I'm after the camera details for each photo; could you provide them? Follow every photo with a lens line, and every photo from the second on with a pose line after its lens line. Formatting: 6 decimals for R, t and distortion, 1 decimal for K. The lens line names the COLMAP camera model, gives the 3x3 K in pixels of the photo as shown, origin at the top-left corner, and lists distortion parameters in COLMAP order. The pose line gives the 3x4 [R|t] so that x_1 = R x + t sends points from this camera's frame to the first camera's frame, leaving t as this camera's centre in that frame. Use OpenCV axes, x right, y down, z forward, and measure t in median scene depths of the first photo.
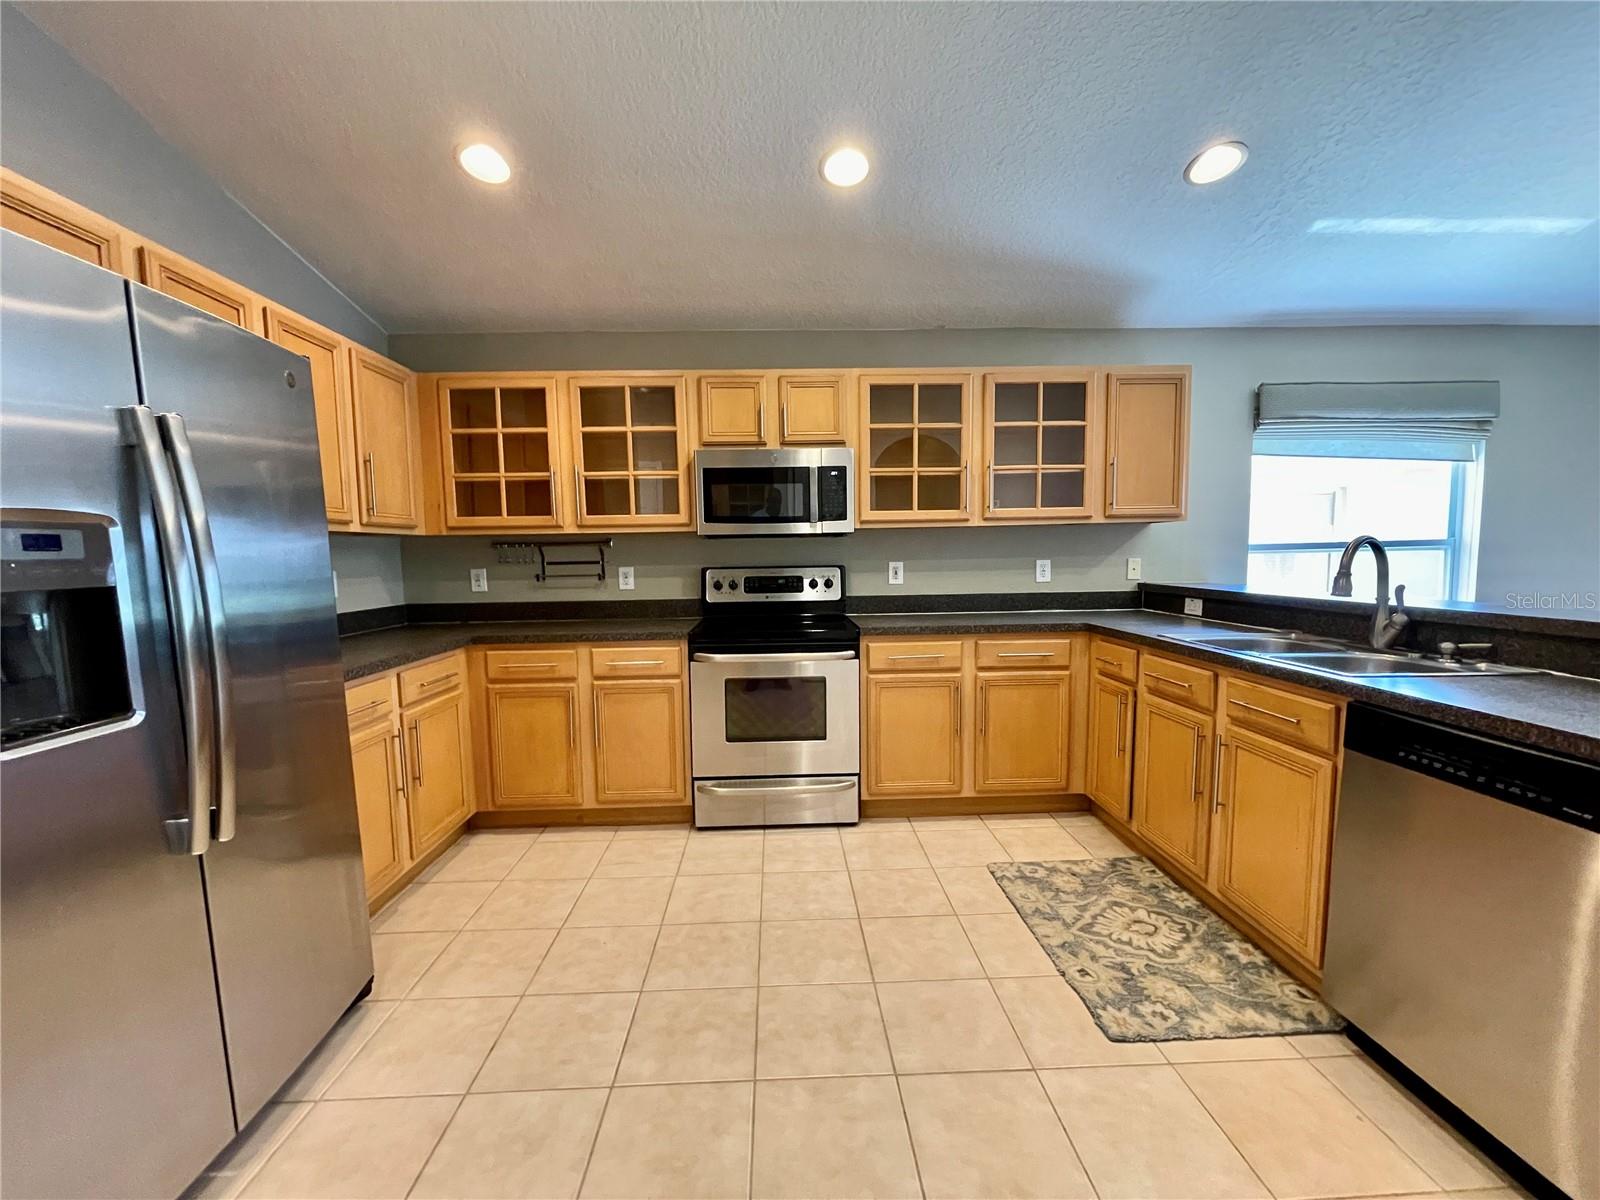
lens RADIAL K [[646.7, 0, 796.3], [0, 646.7, 606.0], [0, 0, 1]] dist [-0.001722, 0.000042]
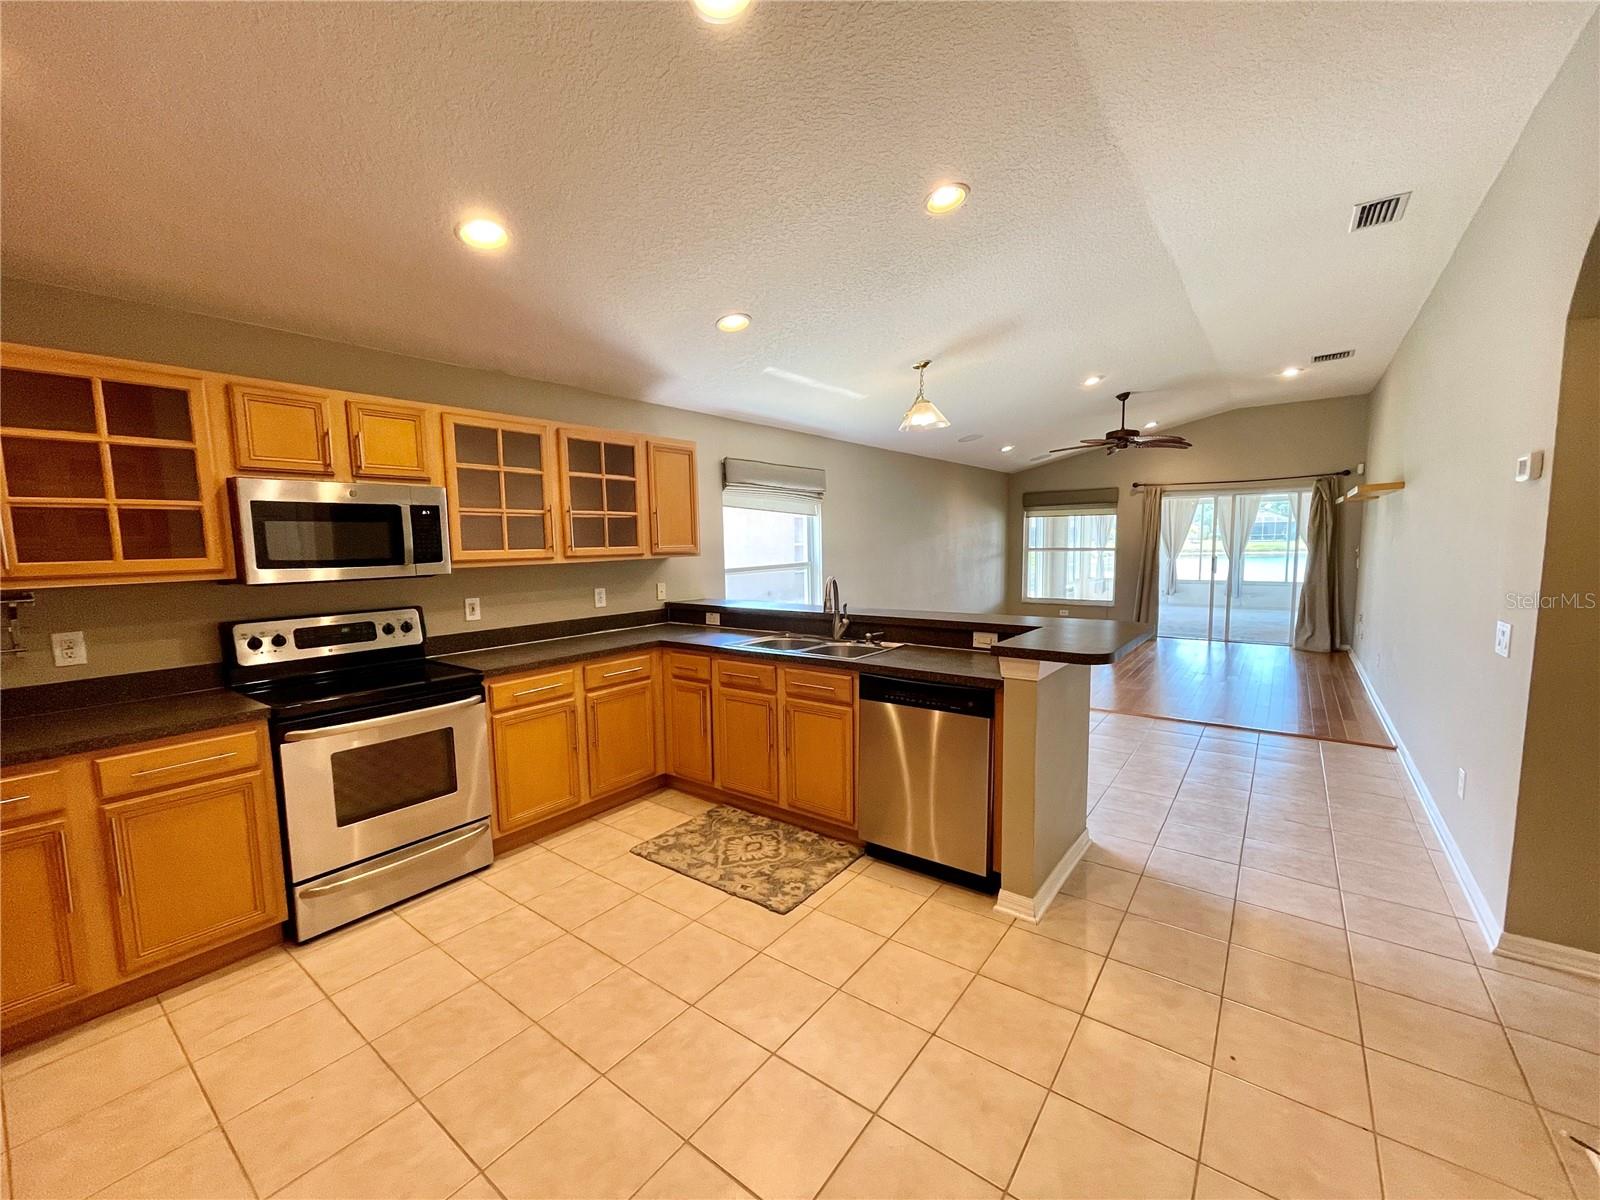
lens RADIAL K [[647.4, 0, 800.0], [0, 647.4, 600.0], [0, 0, 1]] dist [-0.002887, -0.000284]
pose [[0.629292, -0.066819, 0.774291, -0.365624], [0.073000, 0.996974, 0.026706, -0.067288], [-0.773733, 0.039717, 0.632265, -0.024420]]
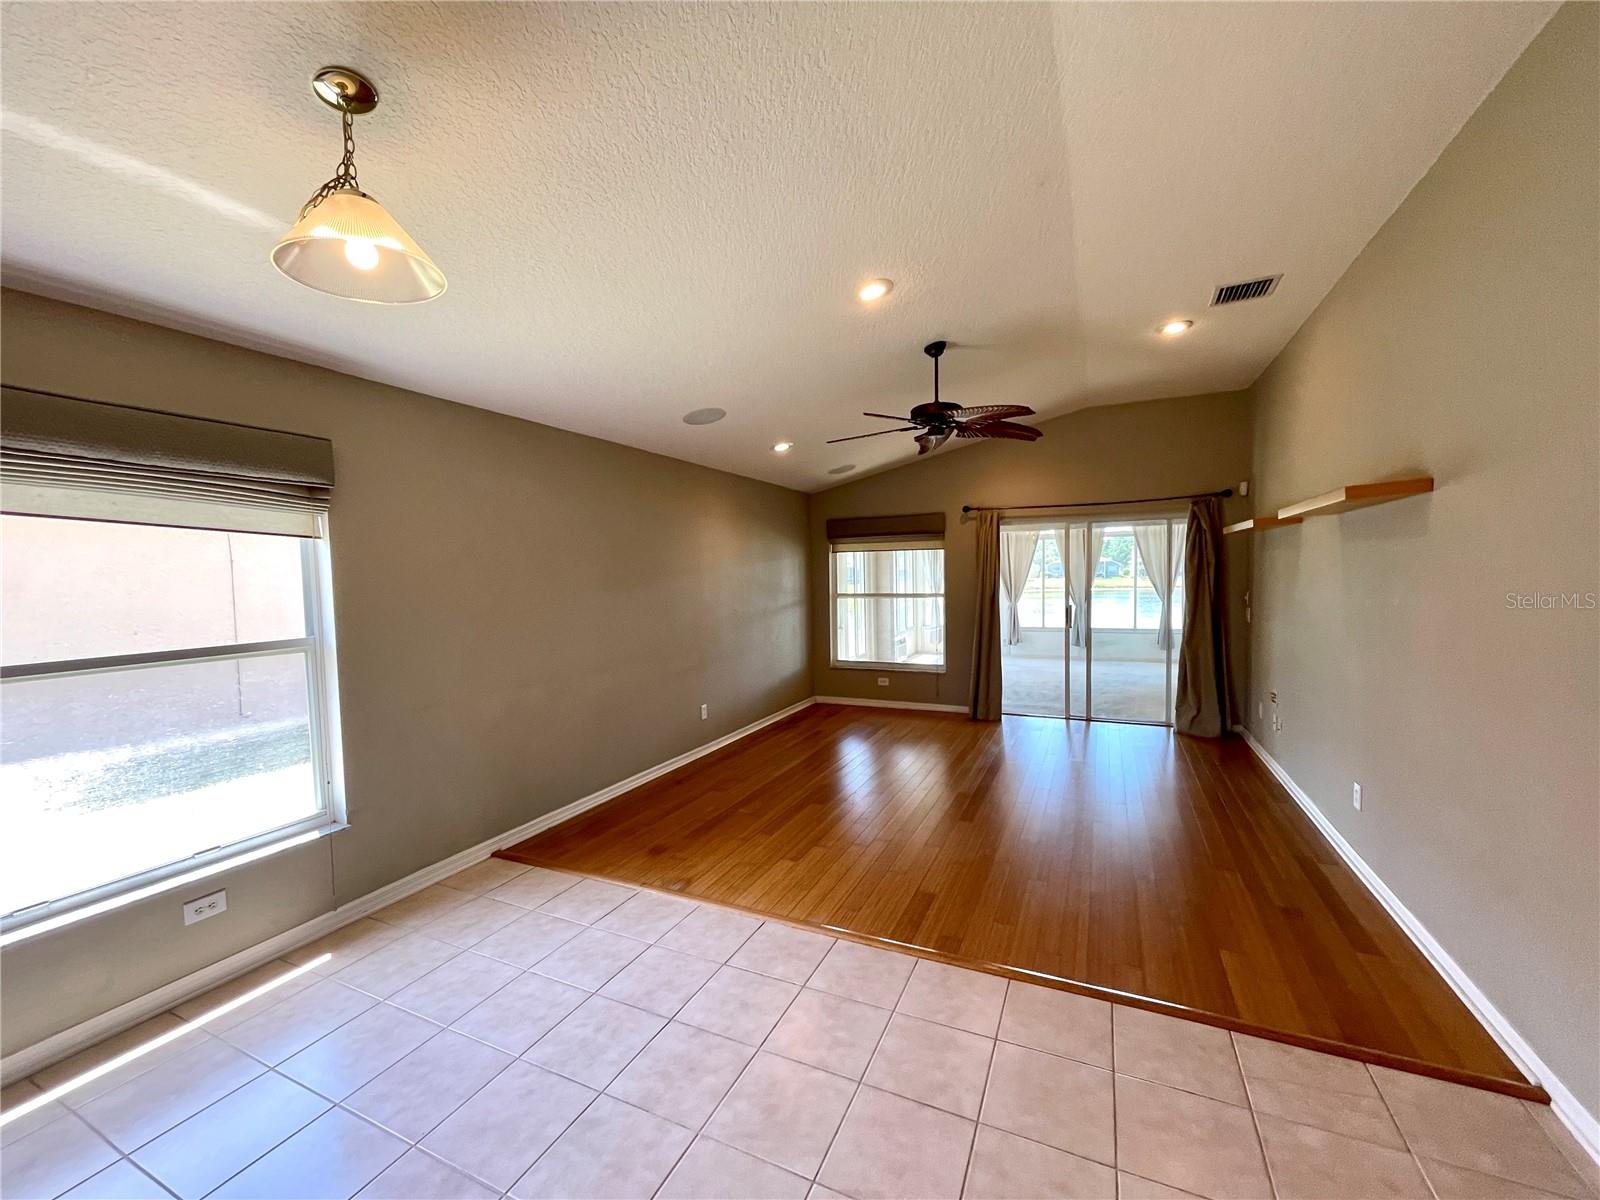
lens RADIAL K [[645.0, 0, 800.0], [0, 645.0, 600.0], [0, 0, 1]] dist [0.016299, 0.000021]
pose [[0.455857, -0.025836, 0.889678, 0.769013], [0.086457, 0.996137, -0.015371, -0.111043], [-0.885844, 0.083926, 0.456330, 0.174506]]
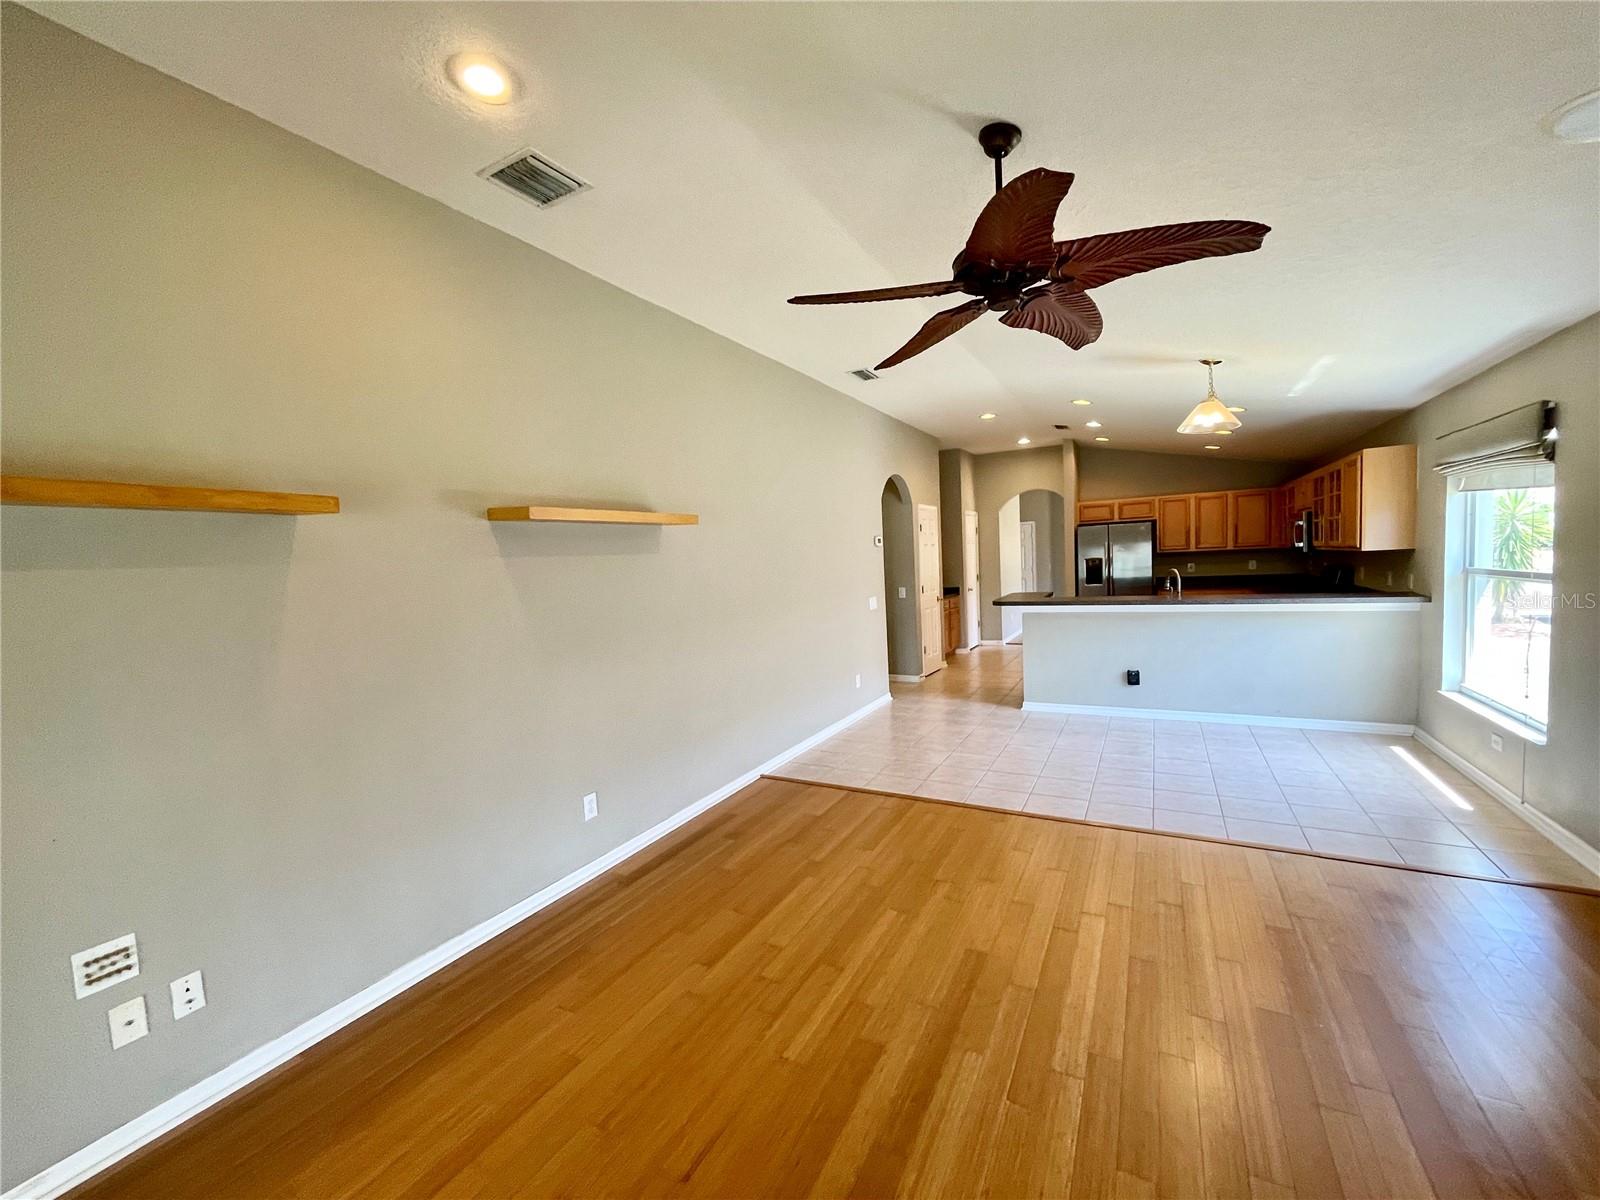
lens RADIAL K [[646.7, 0, 796.3], [0, 646.7, 606.0], [0, 0, 1]] dist [-0.001722, 0.000042]
pose [[-0.506838, 0.105929, -0.855508, 2.817356], [-0.012699, 0.991396, 0.130278, -0.202037], [0.861948, 0.076894, -0.501132, 0.683523]]
